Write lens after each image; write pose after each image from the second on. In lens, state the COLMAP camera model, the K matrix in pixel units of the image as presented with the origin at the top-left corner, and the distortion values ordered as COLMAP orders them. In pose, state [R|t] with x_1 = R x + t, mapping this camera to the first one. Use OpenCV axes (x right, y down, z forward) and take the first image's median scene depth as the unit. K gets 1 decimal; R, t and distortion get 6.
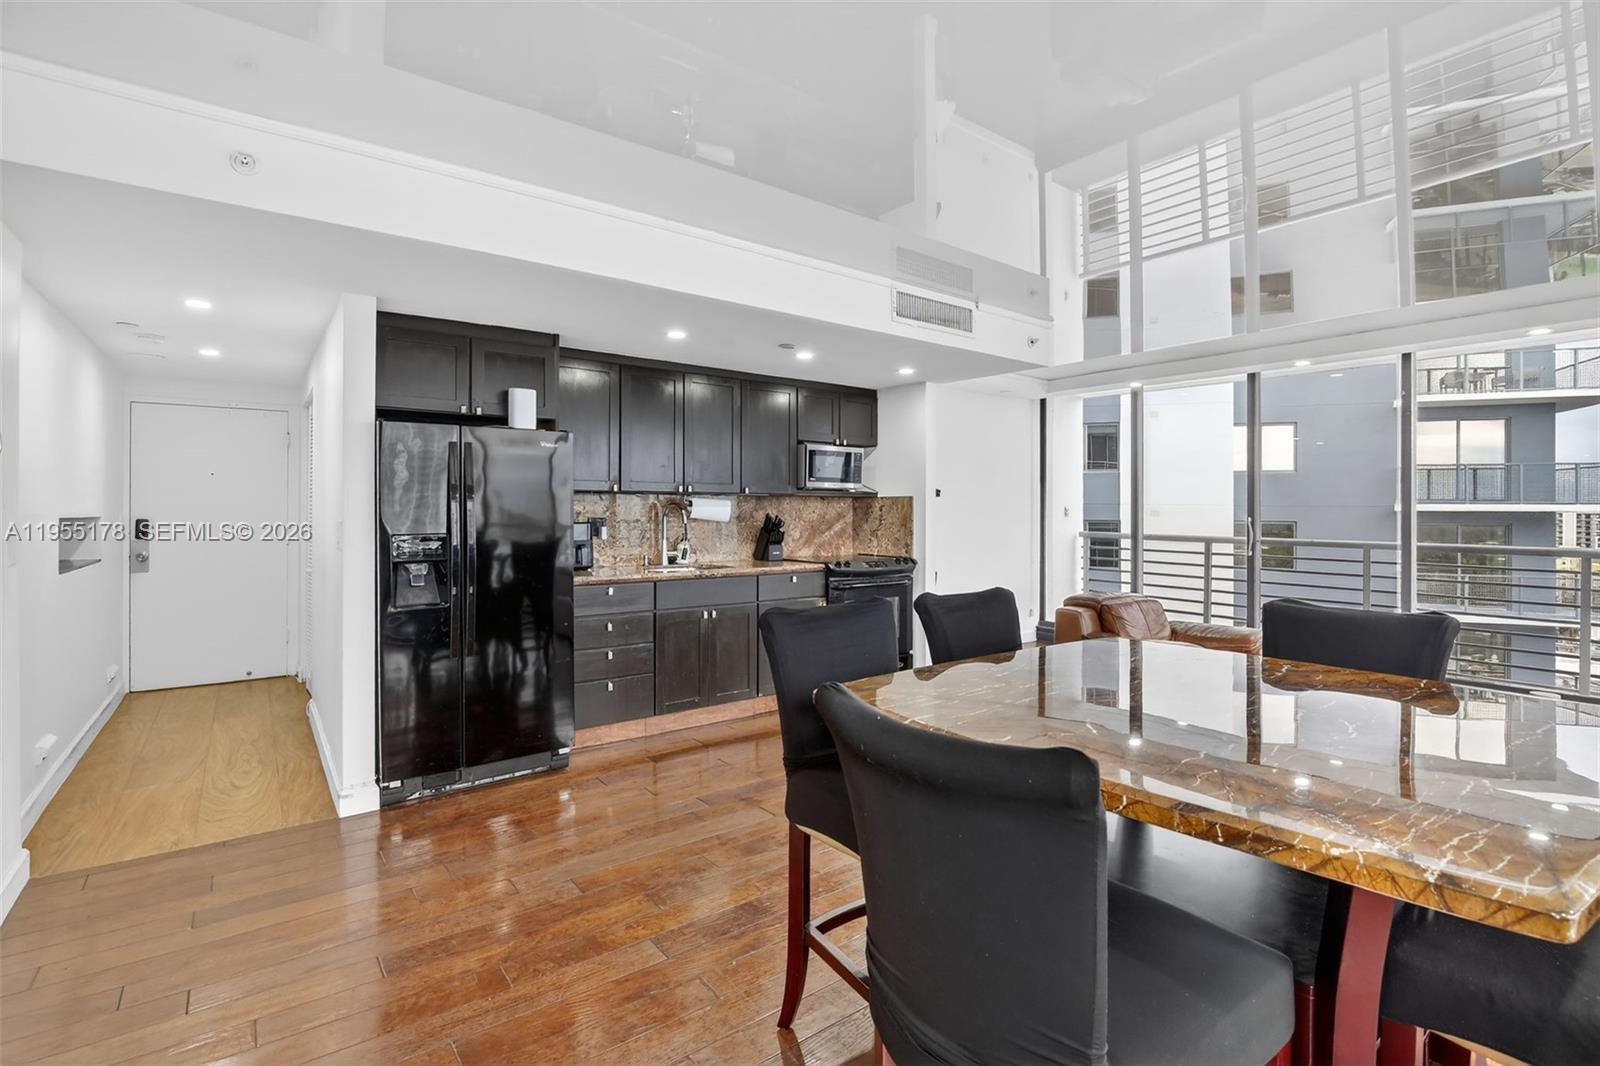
lens RADIAL K [[747.5, 0, 811.1], [0, 747.5, 525.2], [0, 0, 1]] dist [-0.031397, 0.007068]
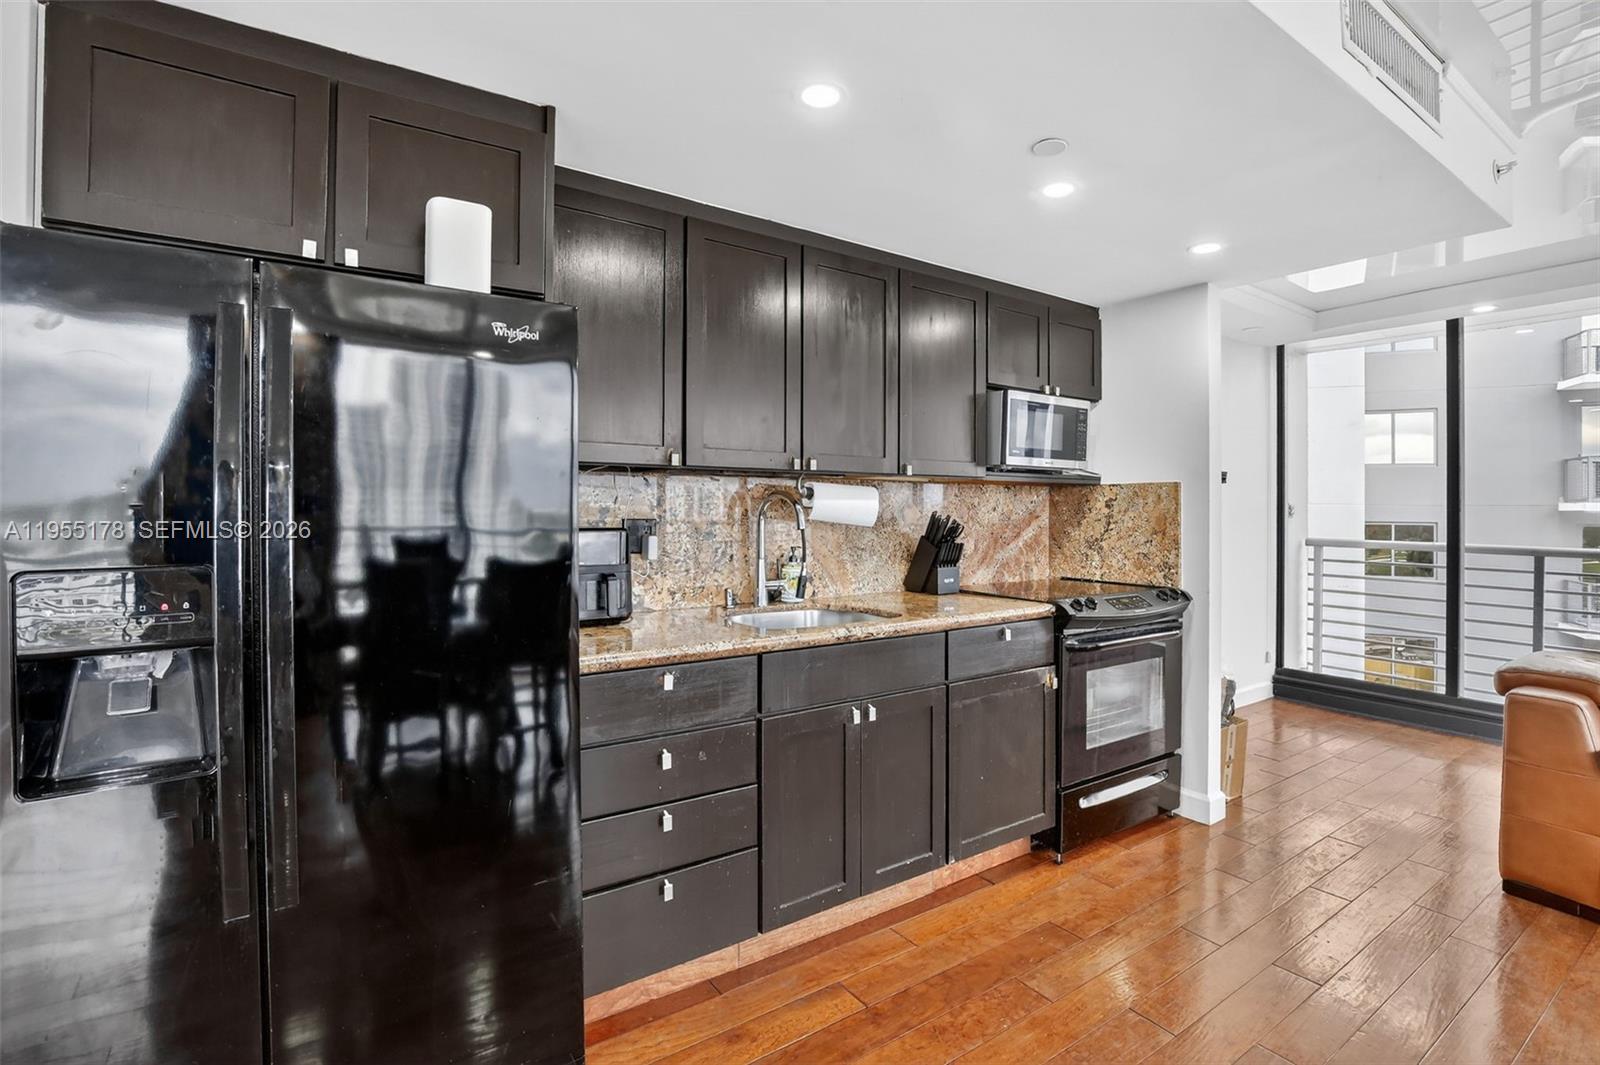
lens RADIAL K [[747.5, 0, 811.1], [0, 747.5, 524.7], [0, 0, 1]] dist [-0.031397, 0.007068]
pose [[0.998351, 0.002358, -0.057348, -0.125521], [-0.002367, 0.999997, -0.000089, -0.005591], [0.057348, 0.000224, 0.998354, 0.444167]]
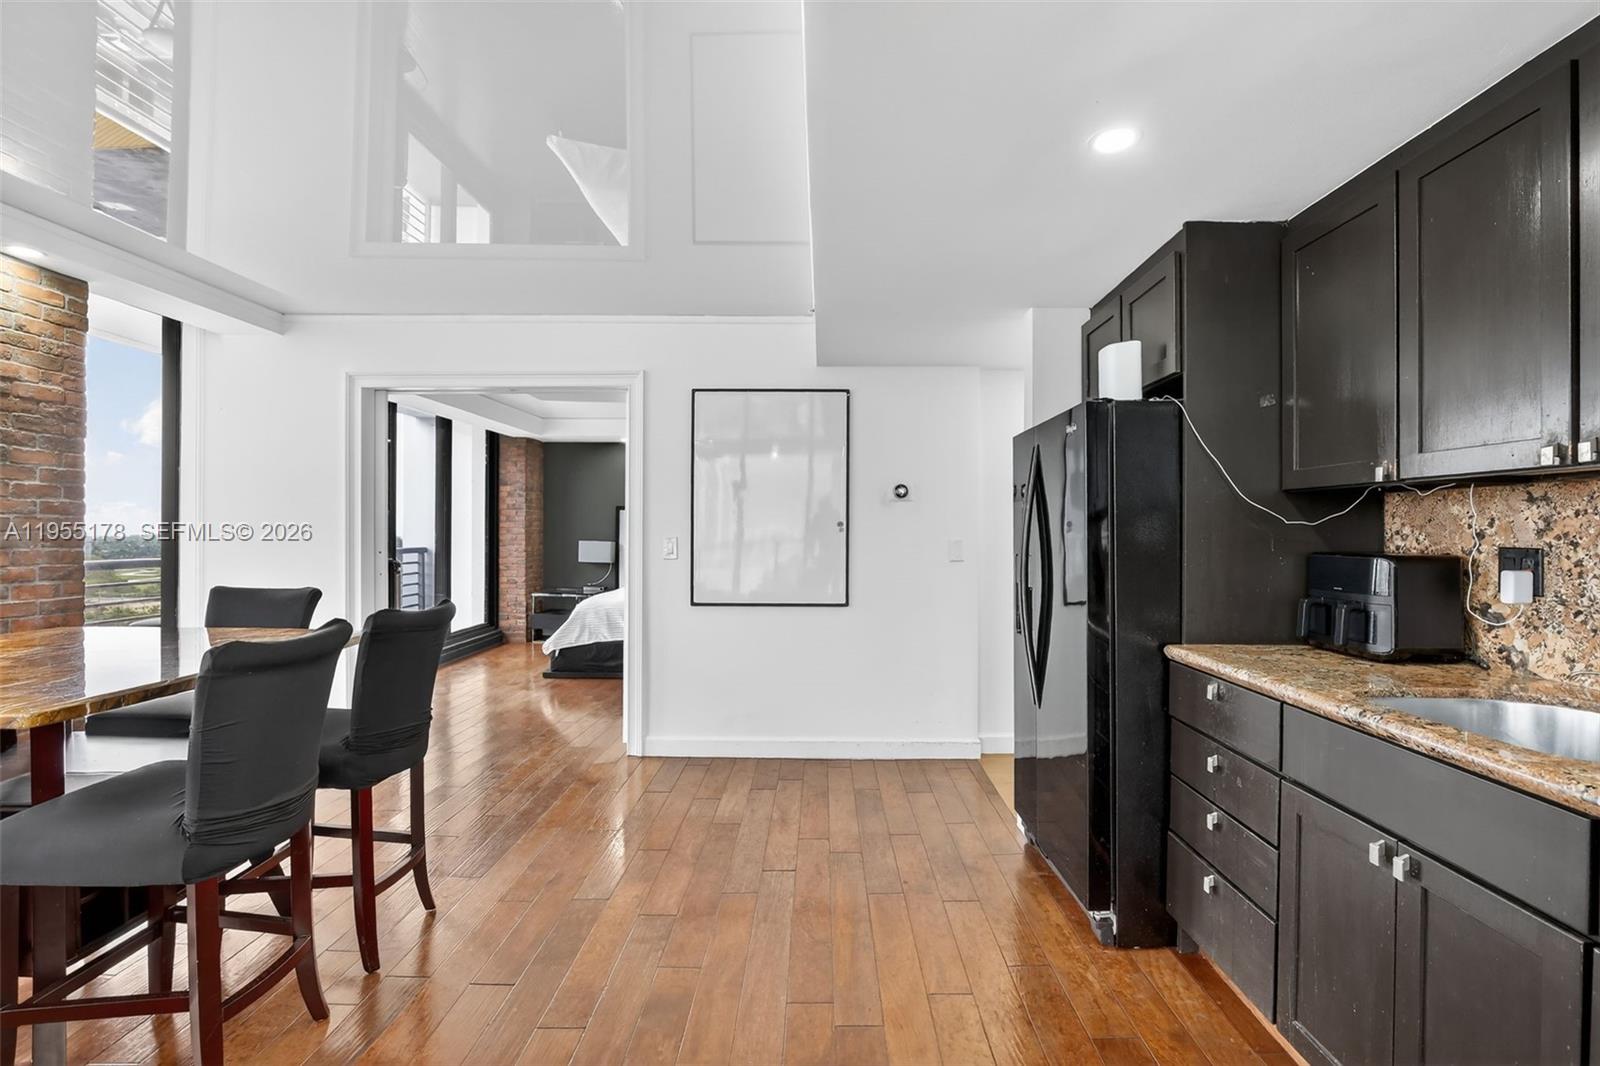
lens RADIAL K [[747.5, 0, 811.1], [0, 747.5, 525.2], [0, 0, 1]] dist [-0.031397, 0.007068]
pose [[-0.623838, -0.006273, -0.781528, 0.225448], [-0.013983, 0.999897, 0.003136, -0.016544], [0.781428, 0.012884, -0.623862, 0.879095]]
